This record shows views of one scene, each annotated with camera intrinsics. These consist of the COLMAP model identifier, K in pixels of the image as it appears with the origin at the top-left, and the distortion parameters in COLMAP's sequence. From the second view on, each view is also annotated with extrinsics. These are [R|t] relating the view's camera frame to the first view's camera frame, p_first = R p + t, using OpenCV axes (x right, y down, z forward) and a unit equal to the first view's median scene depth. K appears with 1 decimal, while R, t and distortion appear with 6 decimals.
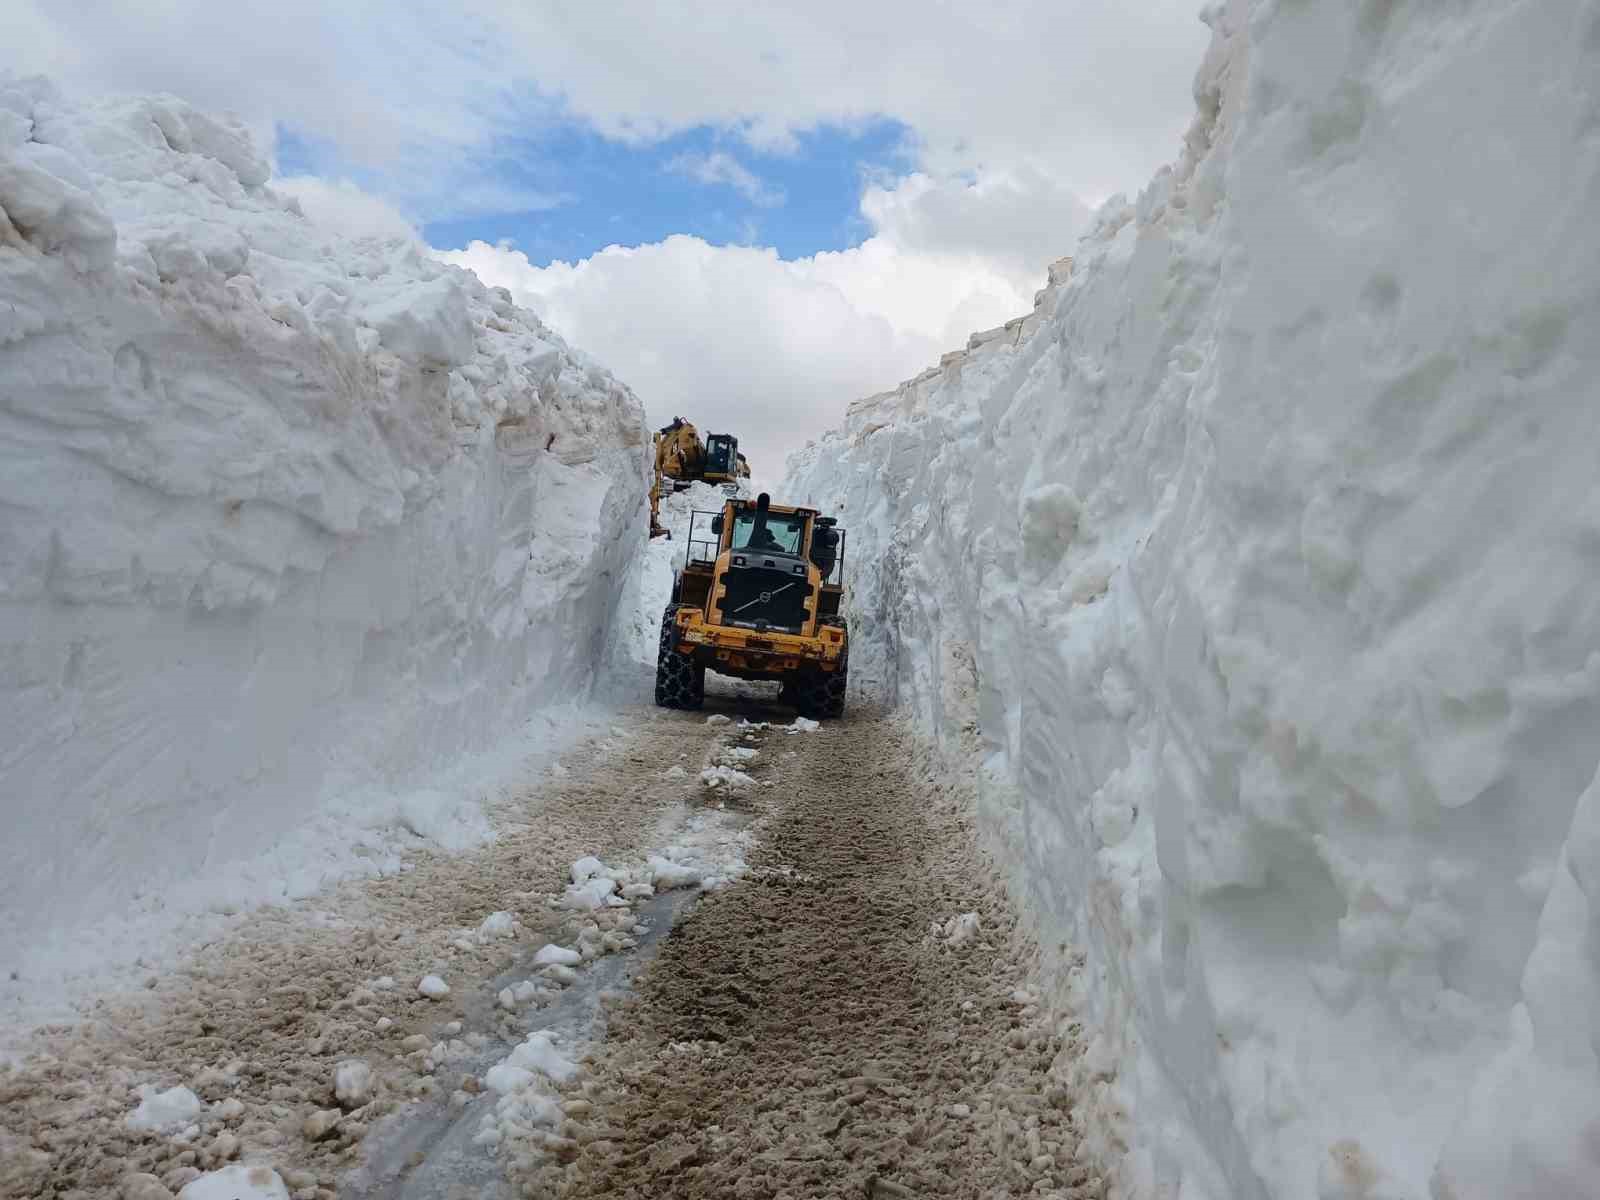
lens RADIAL K [[1271.8, 0, 792.8], [0, 1271.8, 562.2], [0, 0, 1]] dist [0.075522, -0.149062]
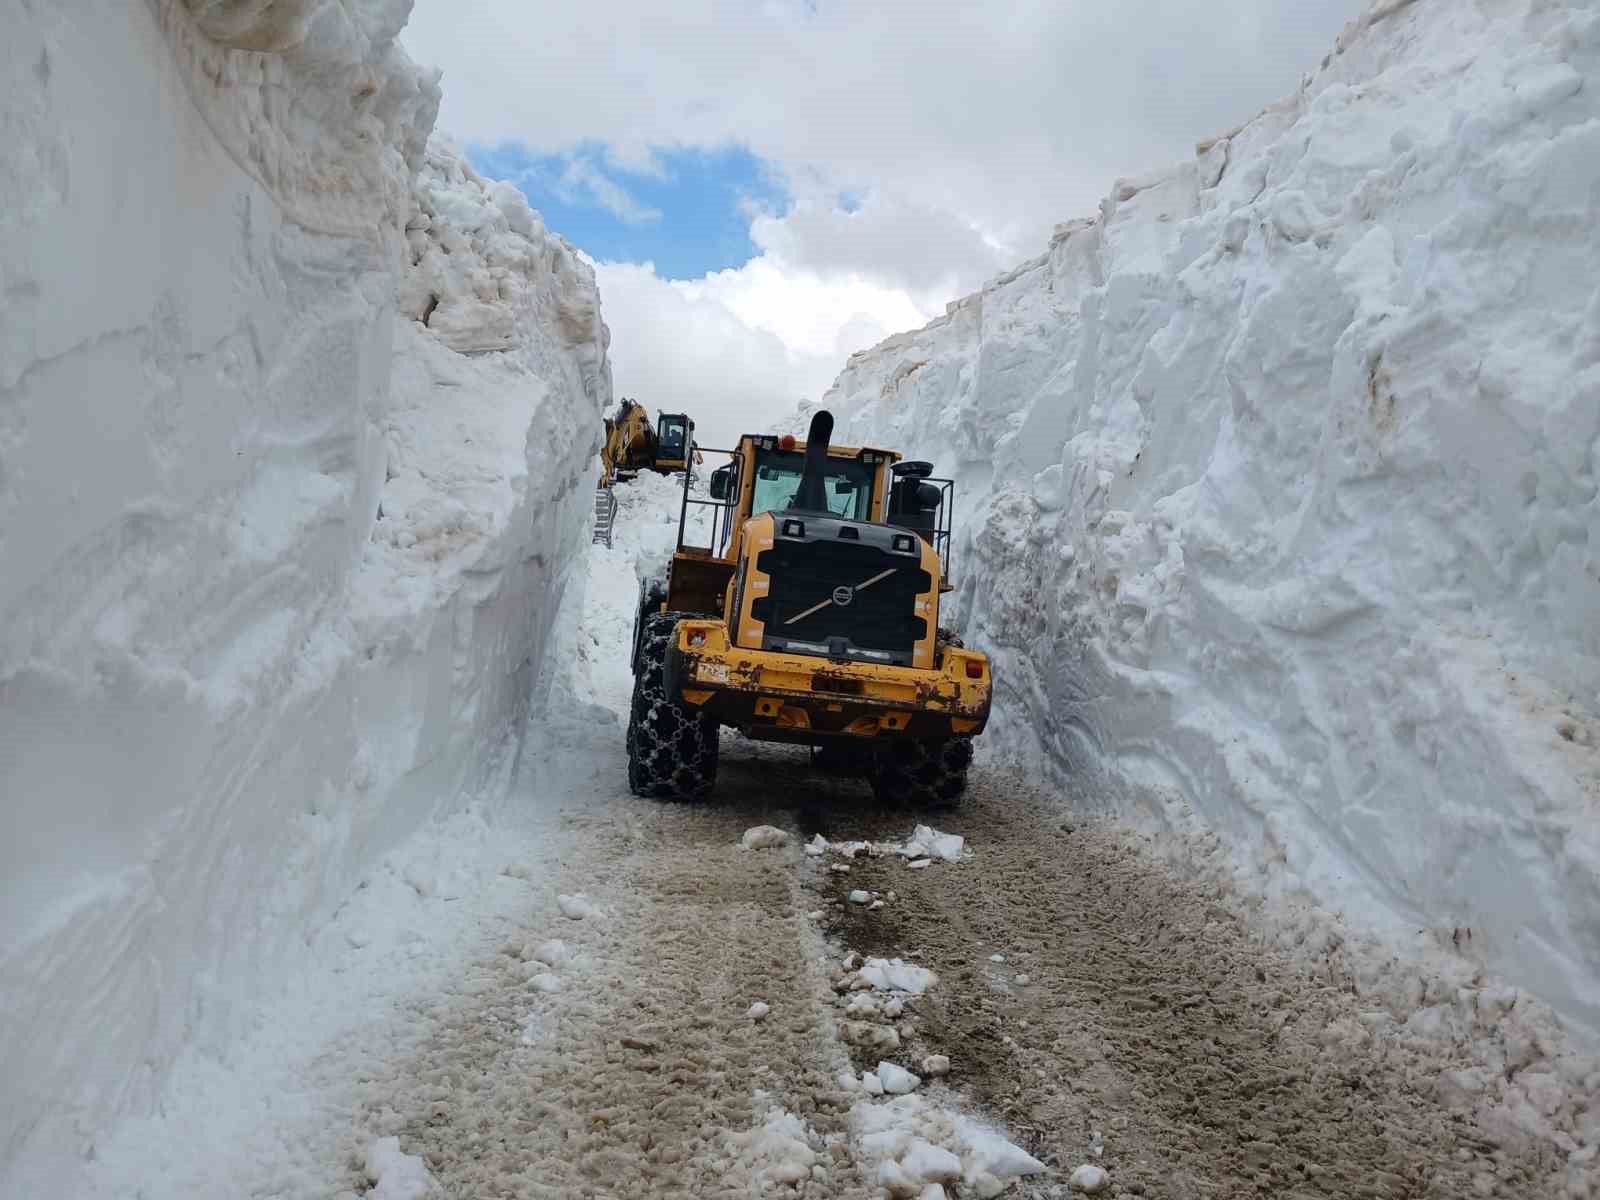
lens RADIAL K [[1254.2, 0, 783.2], [0, 1254.2, 565.2], [0, 0, 1]] dist [0.148168, -0.254802]
pose [[0.998654, -0.012260, 0.050397, -0.072623], [0.012787, 0.999867, -0.010150, 0.019797], [-0.050266, 0.010781, 0.998678, 0.476374]]
